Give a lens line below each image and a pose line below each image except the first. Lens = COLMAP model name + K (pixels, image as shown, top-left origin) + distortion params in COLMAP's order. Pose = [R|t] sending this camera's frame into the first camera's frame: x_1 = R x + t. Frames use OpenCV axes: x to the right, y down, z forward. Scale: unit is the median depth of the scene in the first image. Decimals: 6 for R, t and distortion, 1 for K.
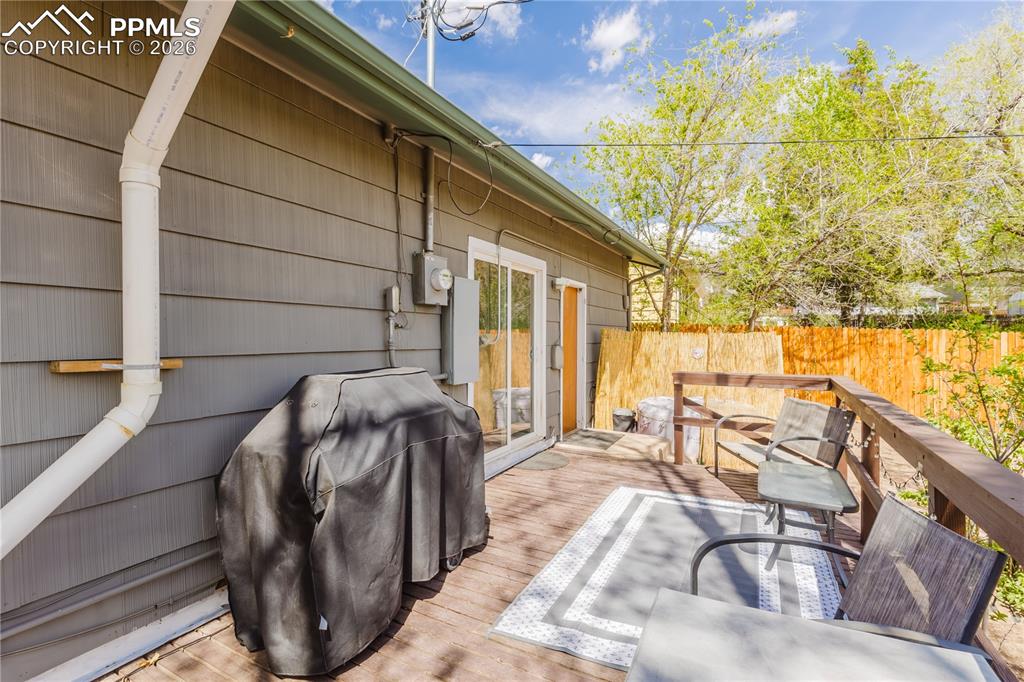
lens RADIAL K [[474.4, 0, 508.3], [0, 474.4, 342.2], [0, 0, 1]] dist [0.003694, 0.003776]
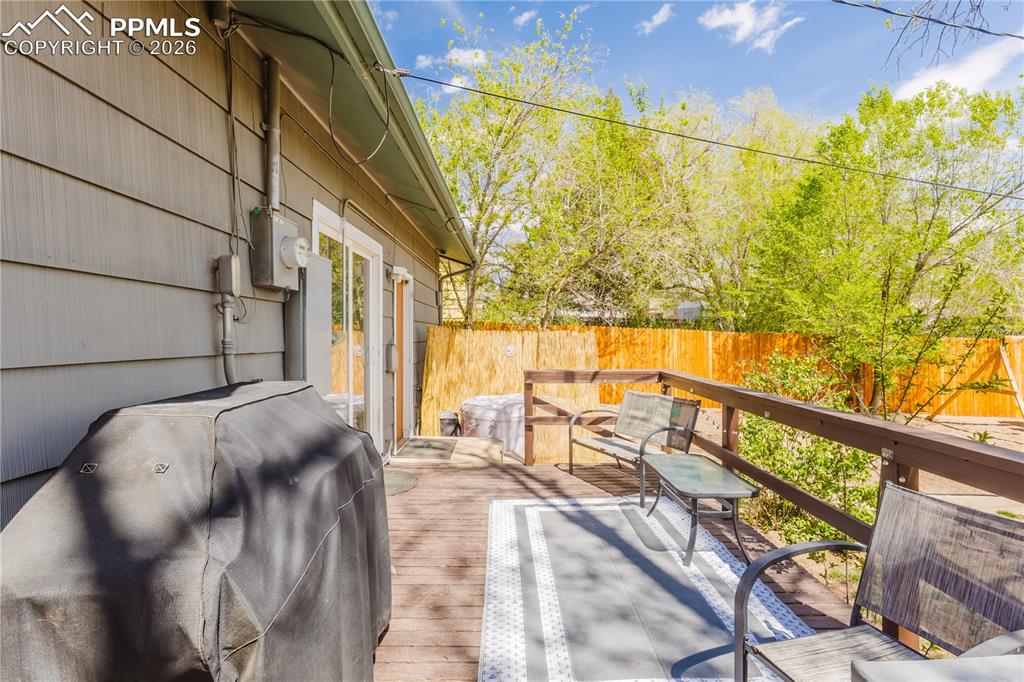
lens RADIAL K [[474.4, 0, 512.9], [0, 474.4, 337.2], [0, 0, 1]] dist [0.003694, 0.003776]
pose [[0.875432, -0.004438, 0.483322, -0.160182], [0.008375, 0.999947, -0.005988, -0.000403], [-0.483269, 0.009290, 0.875422, 0.189321]]
